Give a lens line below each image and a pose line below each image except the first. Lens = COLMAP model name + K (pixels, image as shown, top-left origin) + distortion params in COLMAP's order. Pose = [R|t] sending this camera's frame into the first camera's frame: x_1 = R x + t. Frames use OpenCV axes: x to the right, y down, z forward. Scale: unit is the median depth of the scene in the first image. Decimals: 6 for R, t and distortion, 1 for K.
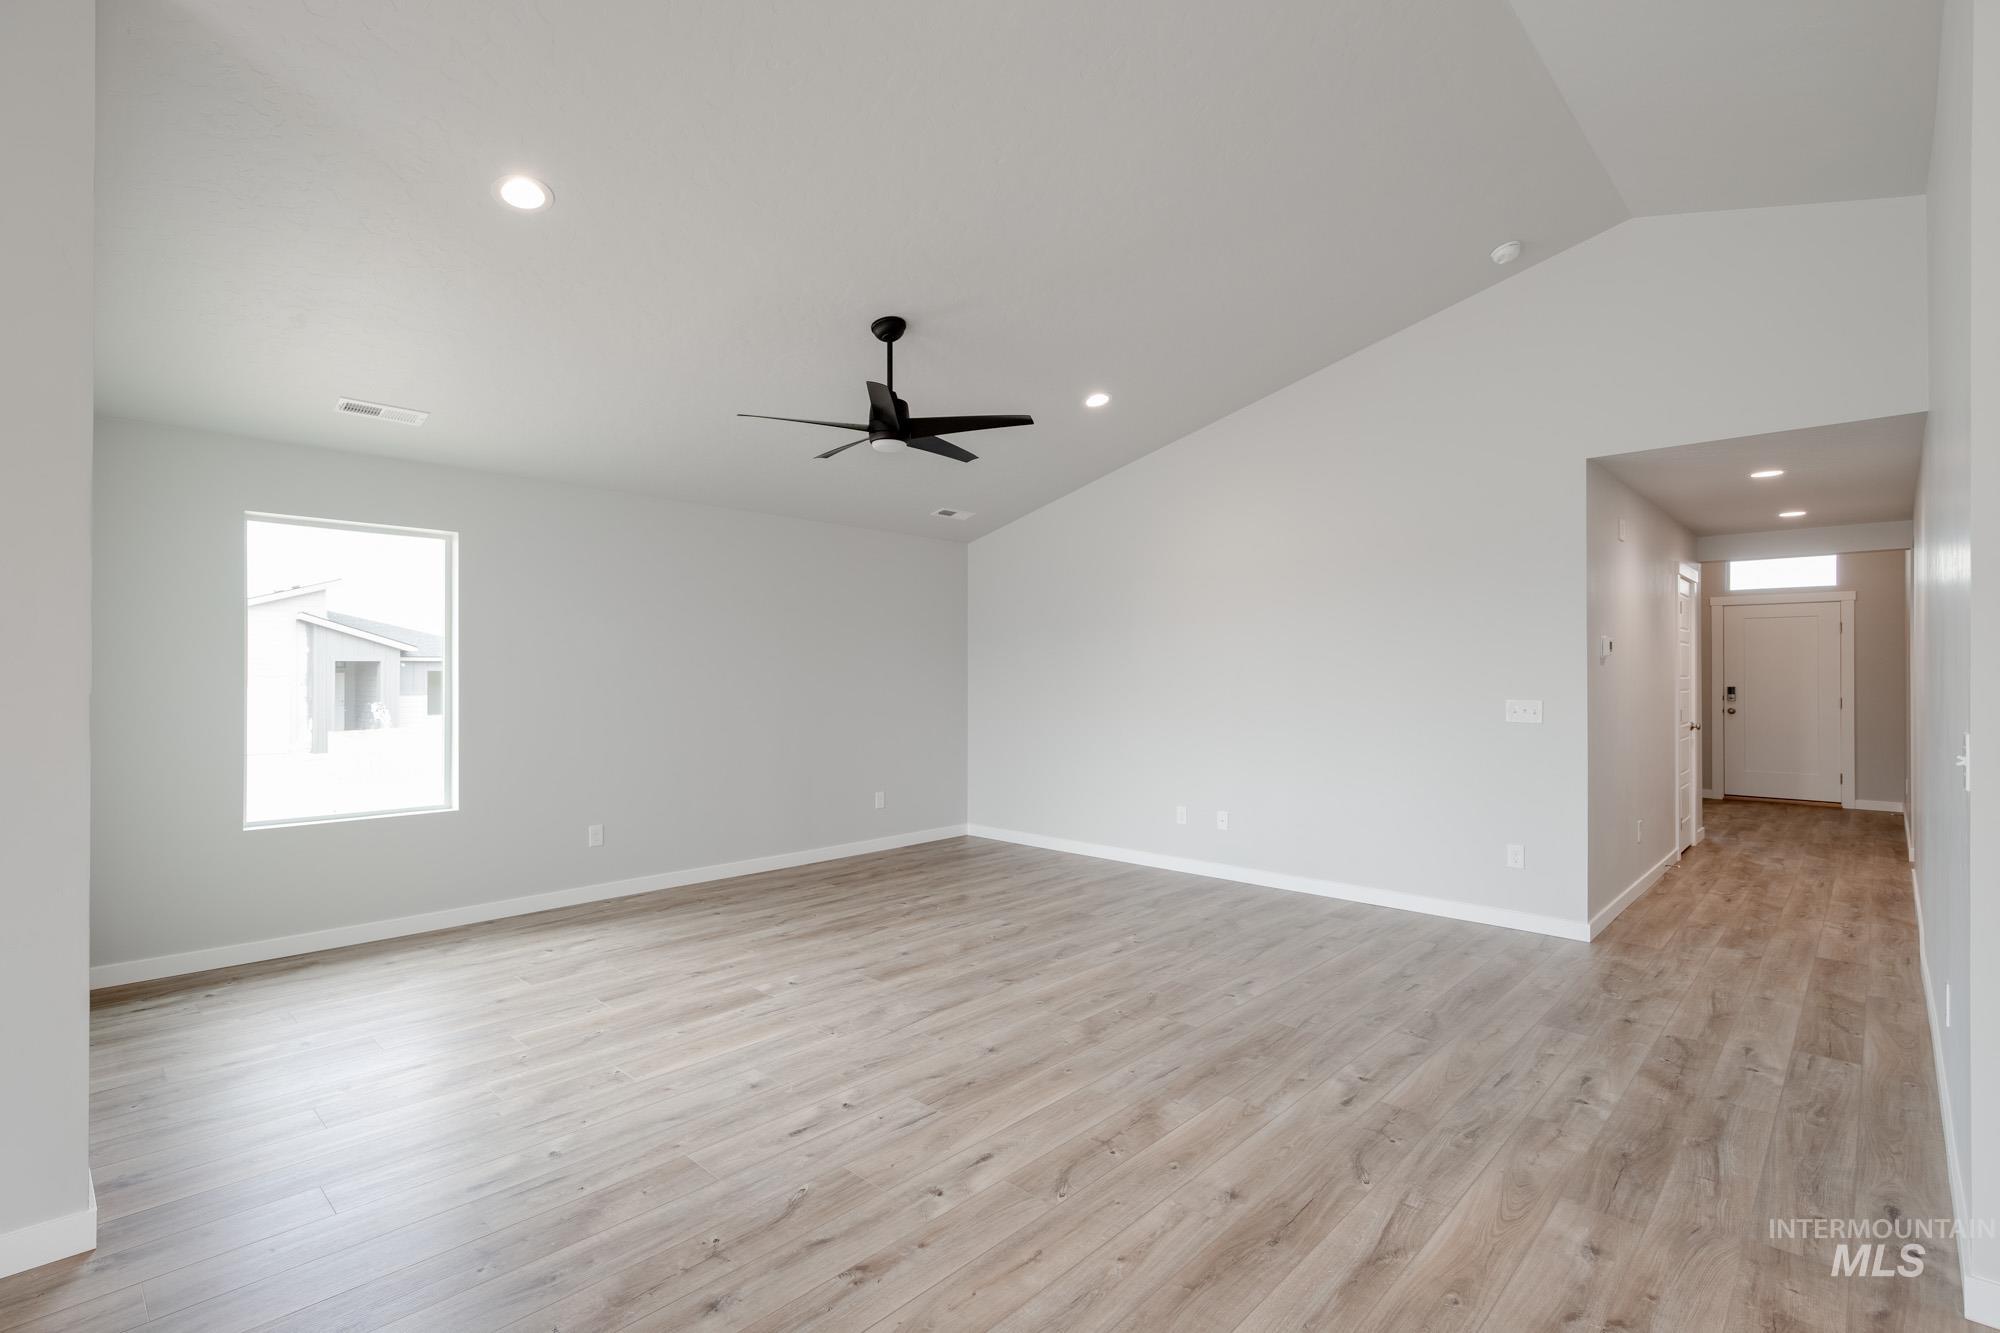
lens RADIAL K [[928.4, 0, 1000.1], [0, 928.4, 670.3], [0, 0, 1]] dist [0.017529, -0.007674]
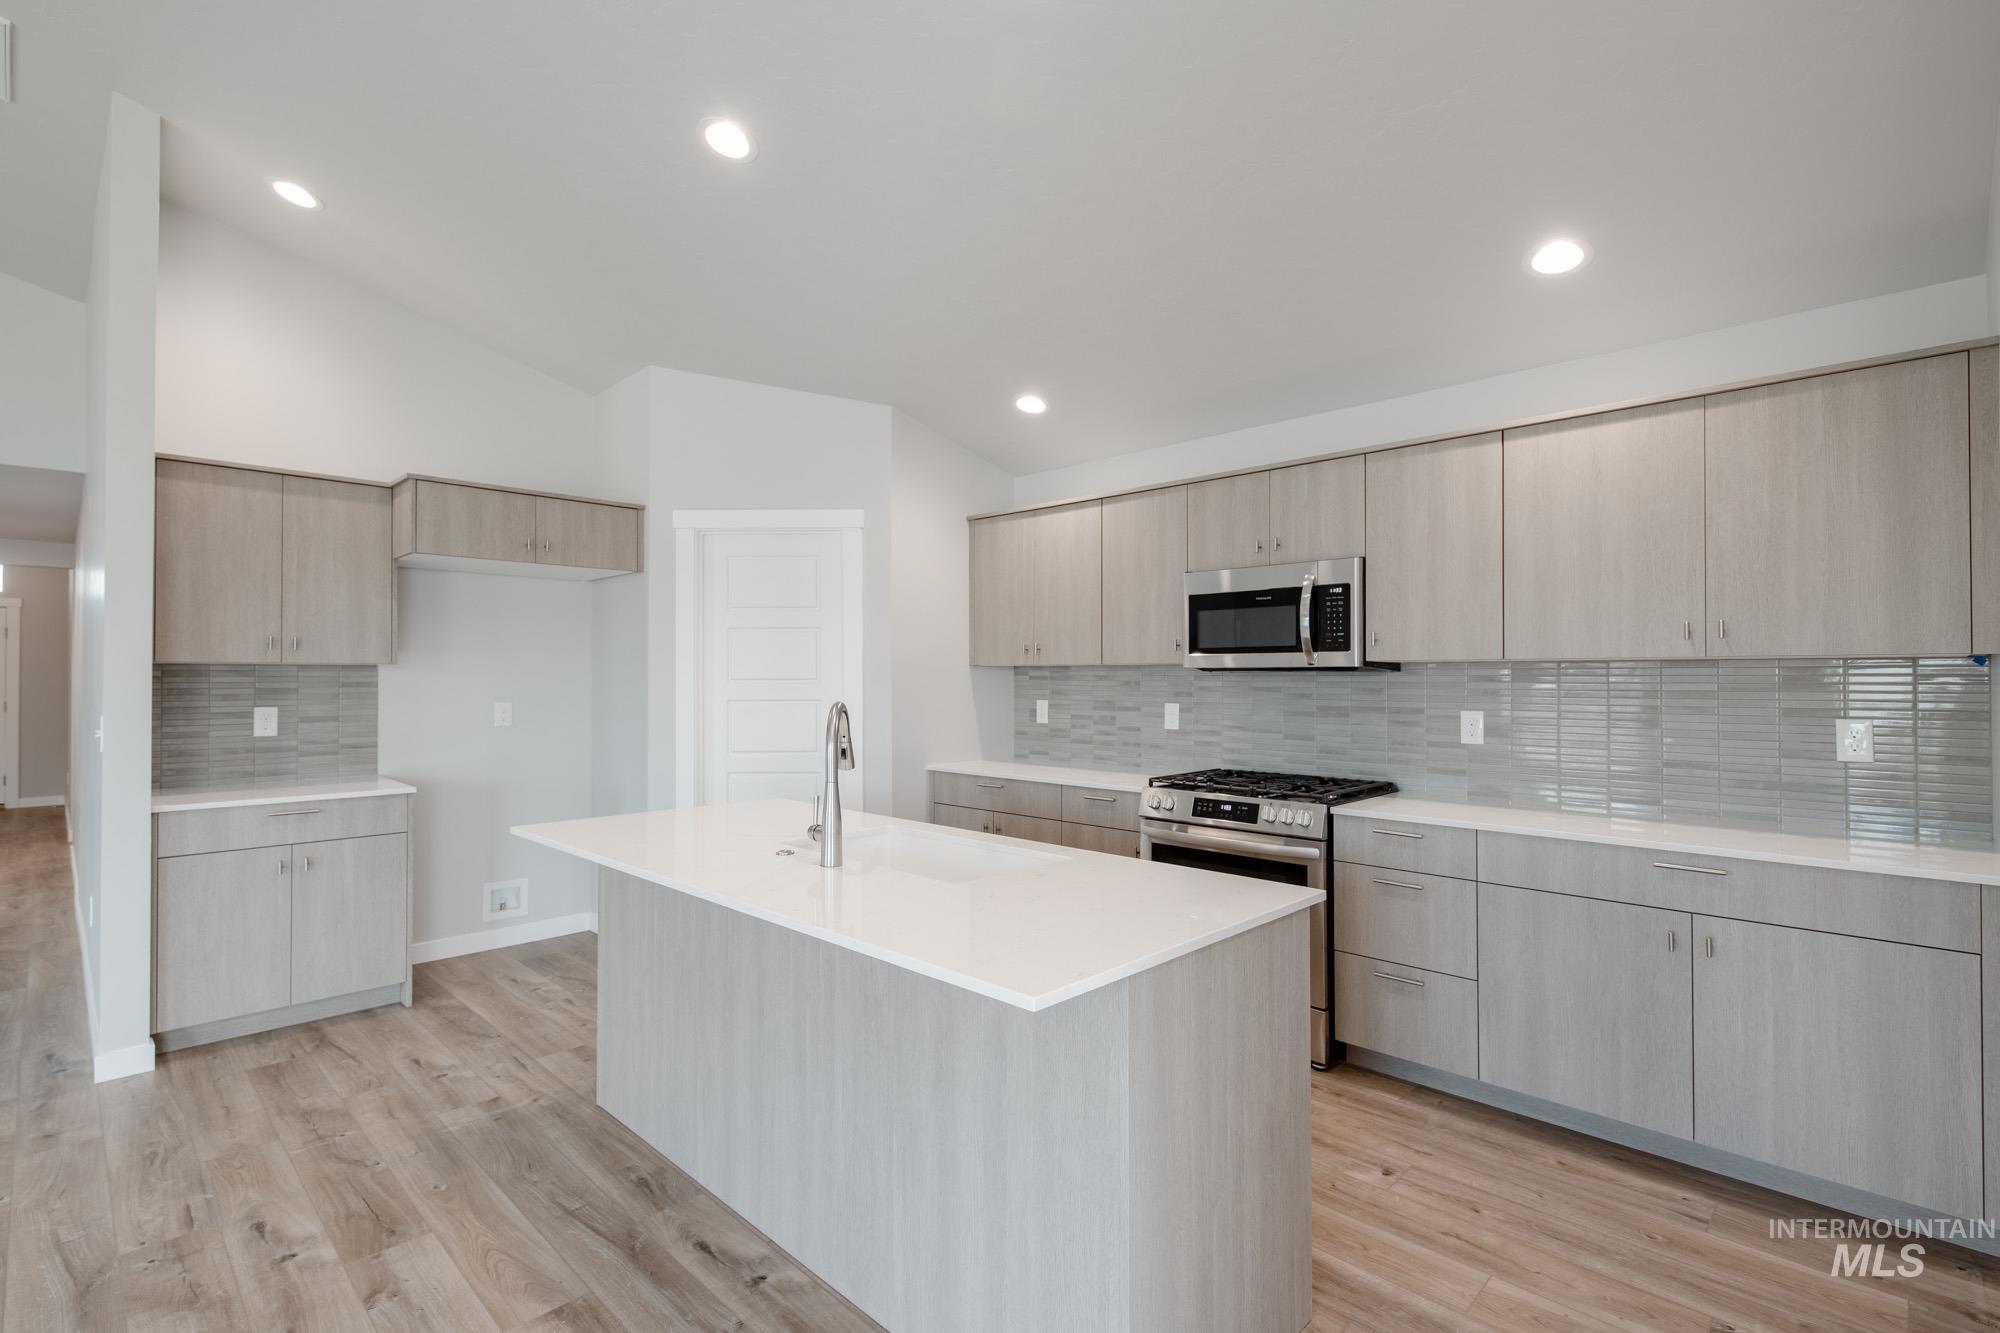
lens RADIAL K [[928.4, 0, 987.8], [0, 928.4, 666.4], [0, 0, 1]] dist [0.017529, -0.007674]
pose [[0.028072, 0.010268, 0.999553, -0.243494], [-0.001890, 0.999946, -0.010219, -0.001656], [-0.999604, -0.001602, 0.028090, -0.257927]]
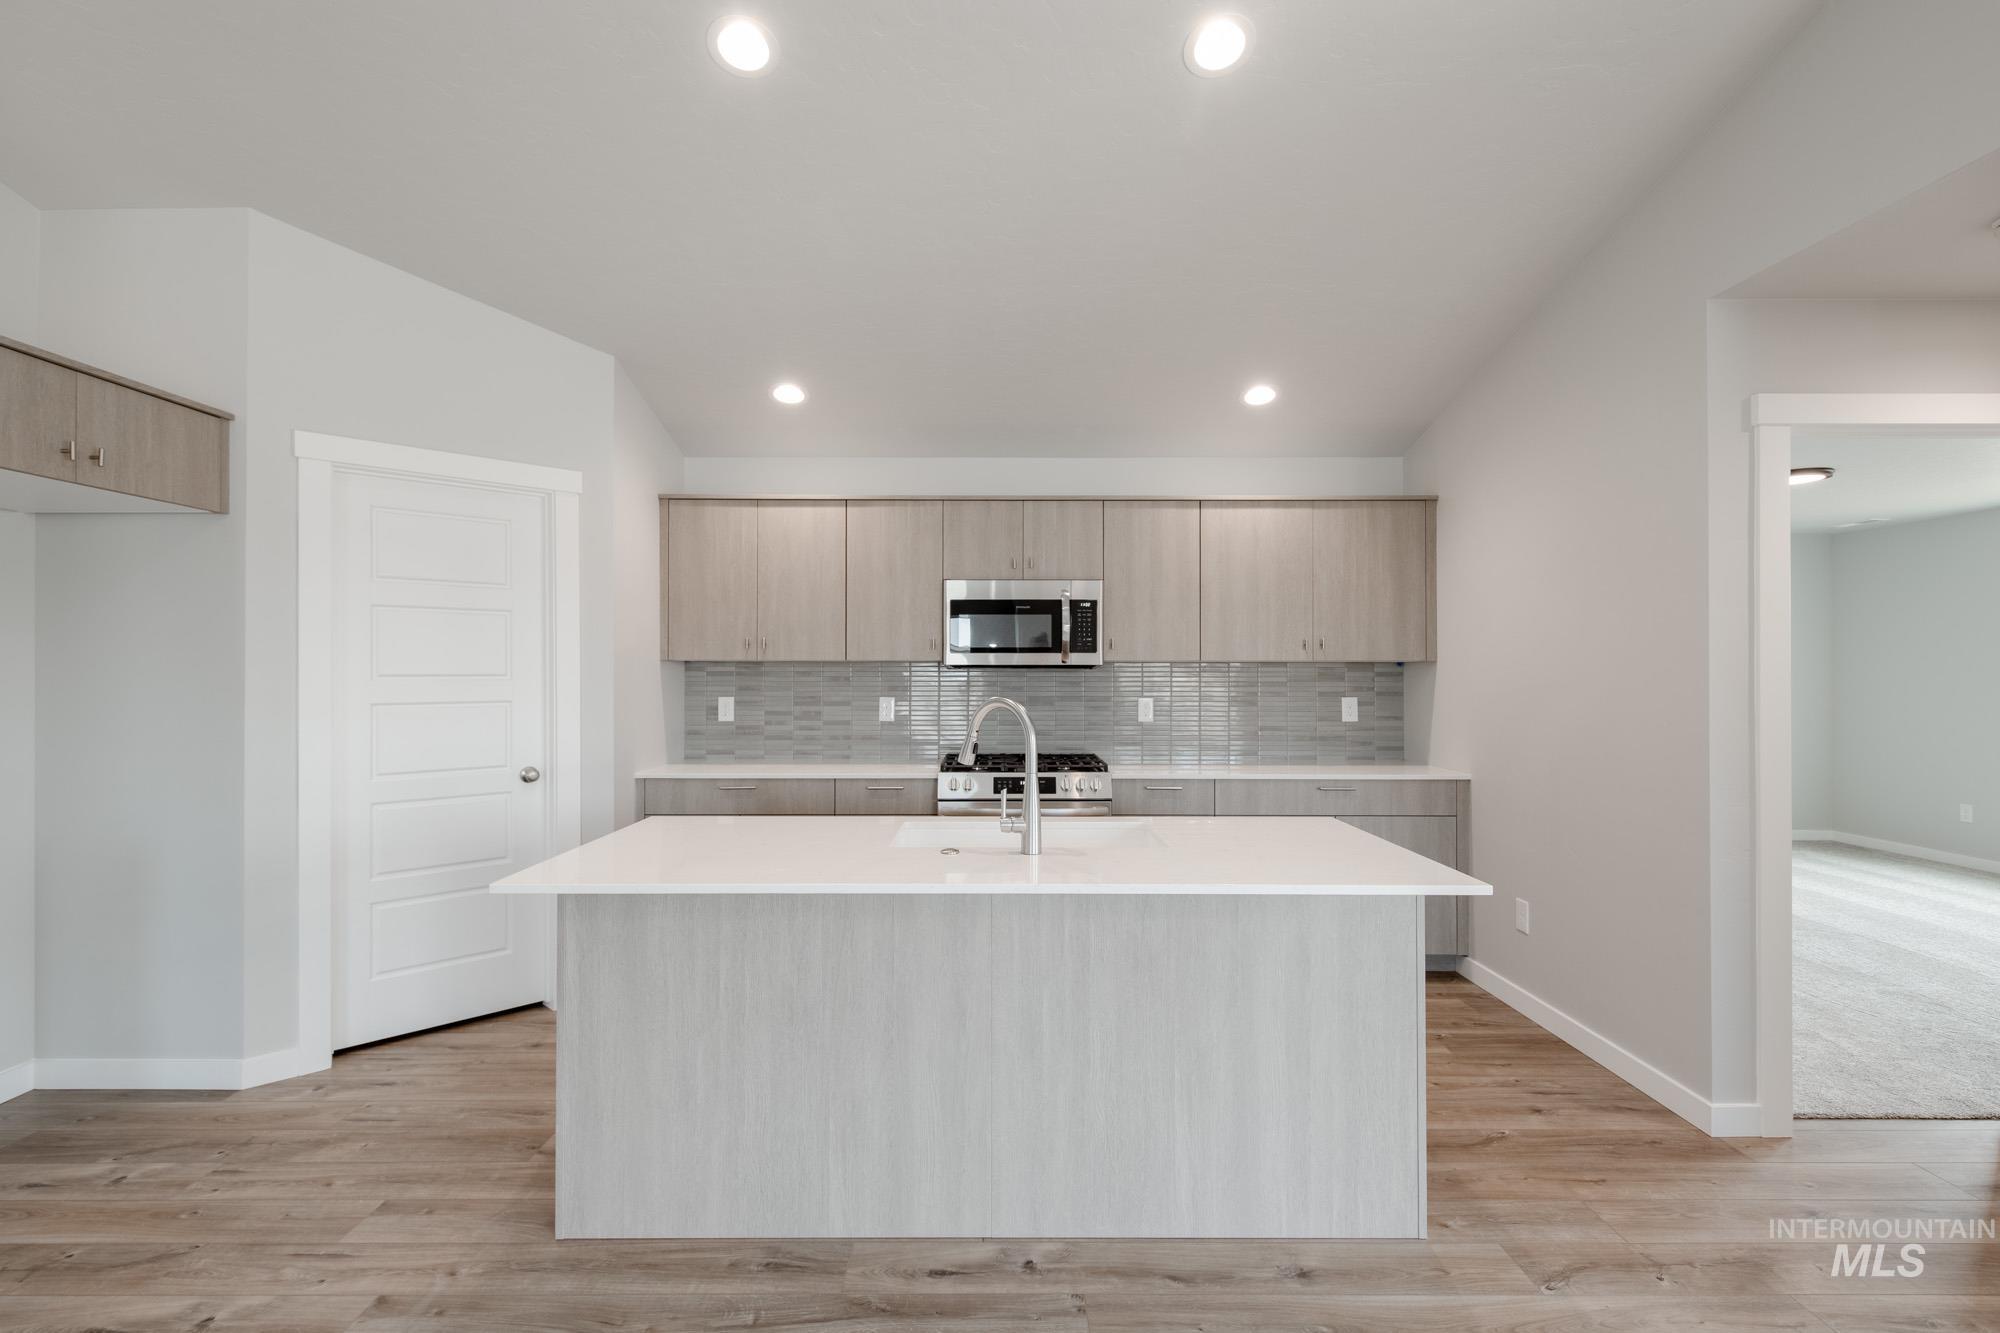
lens RADIAL K [[920.9, 0, 997.7], [0, 920.9, 666.7], [0, 0, 1]] dist [0.015068, -0.006934]
pose [[-0.683641, 0.004146, 0.729807, -0.104866], [-0.002630, 0.999963, -0.008145, 0.000448], [-0.729814, -0.007488, -0.683605, 0.222692]]
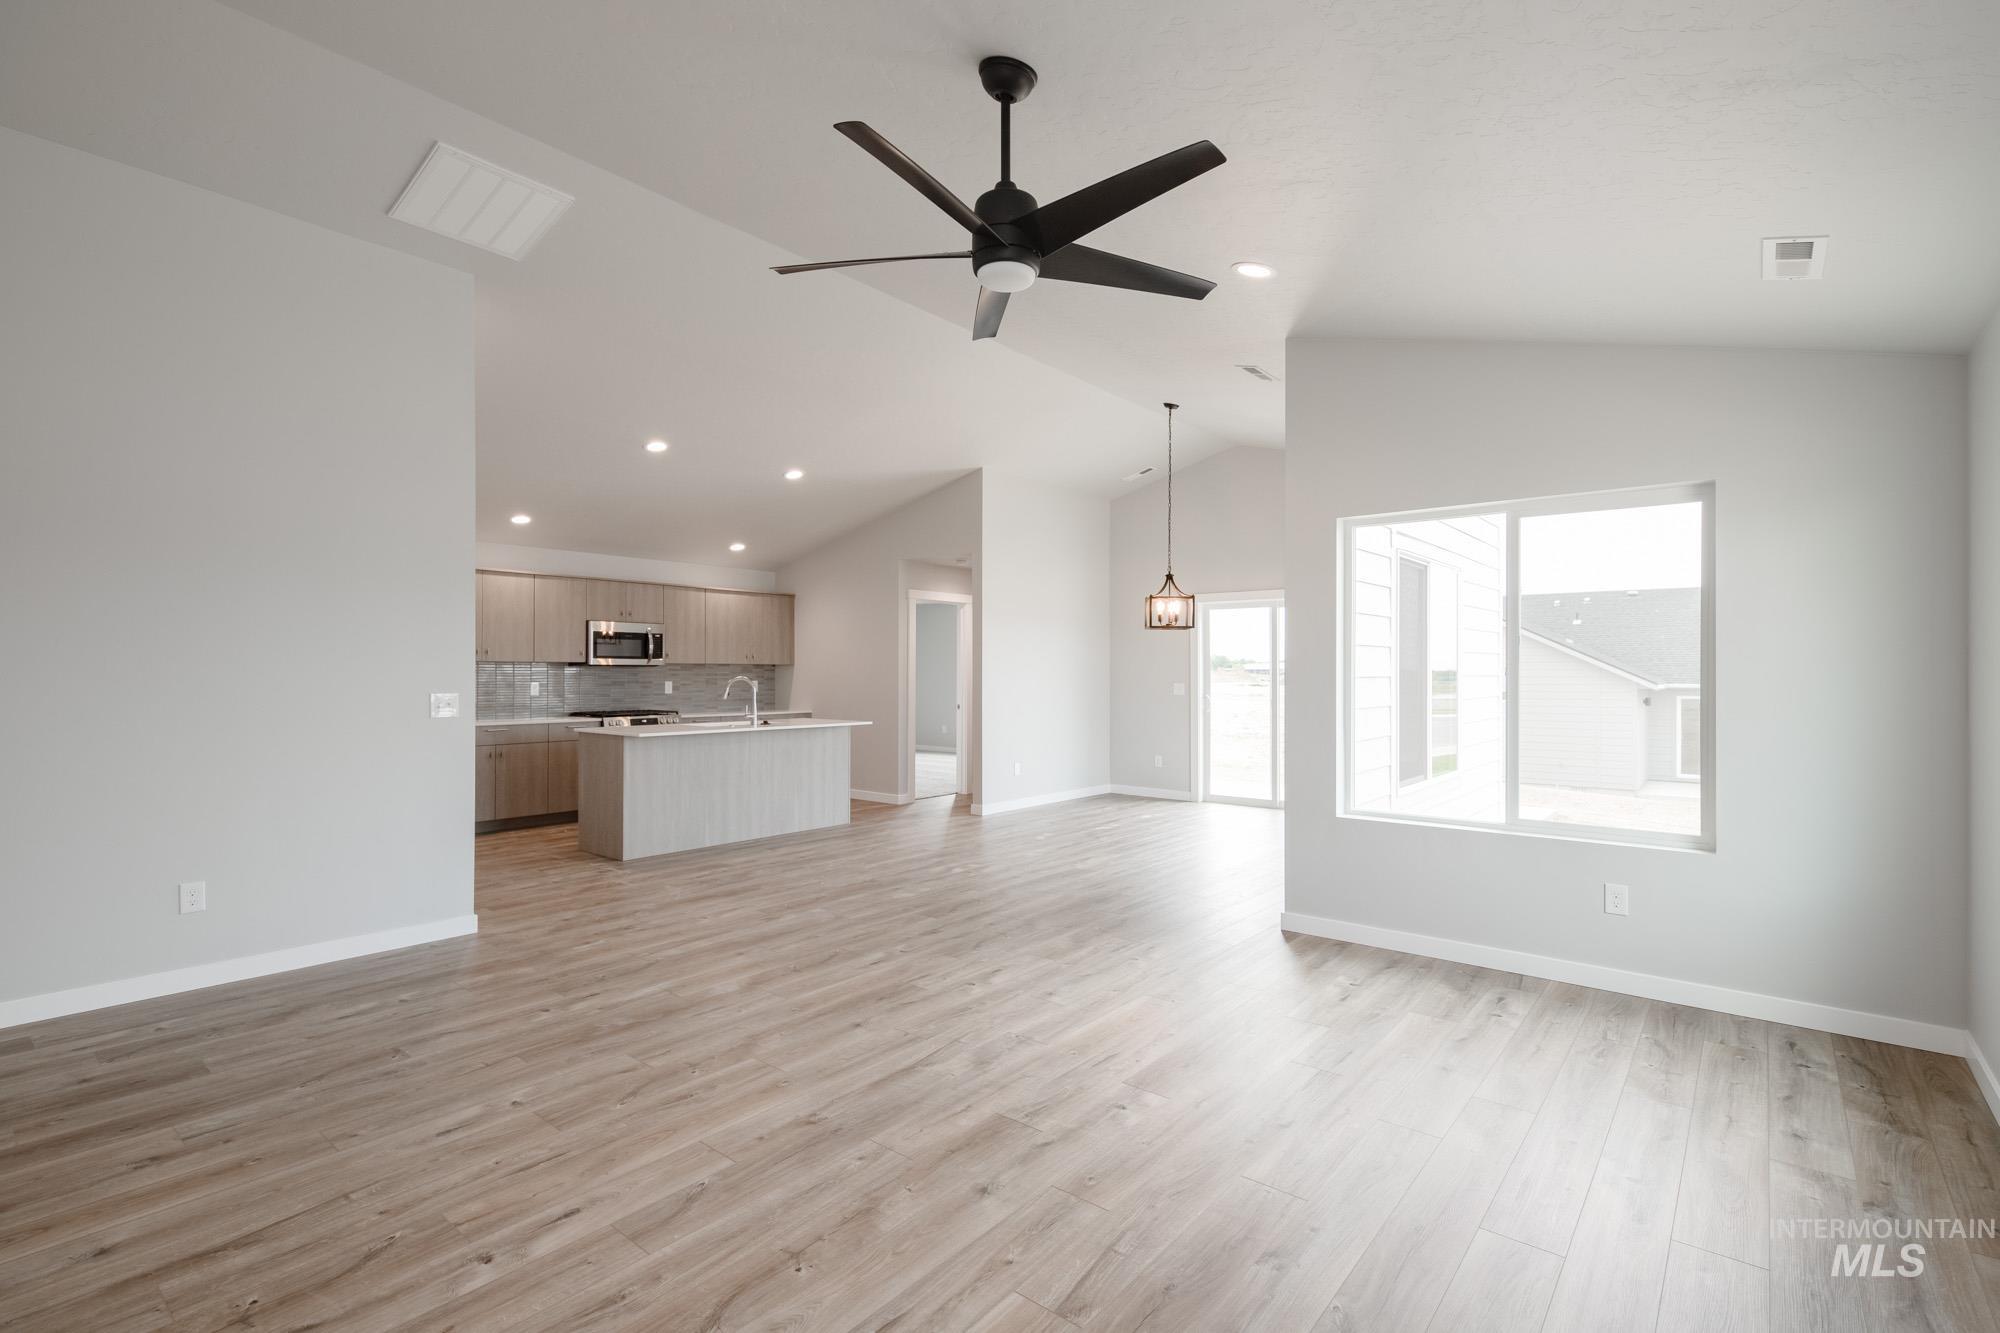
lens RADIAL K [[920.9, 0, 998.1], [0, 920.9, 667.9], [0, 0, 1]] dist [0.015068, -0.006934]
pose [[-0.998229, -0.004240, -0.059336, -0.080955], [-0.003913, 0.999977, -0.005627, 0.005109], [0.059359, -0.005385, -0.998222, 1.590197]]
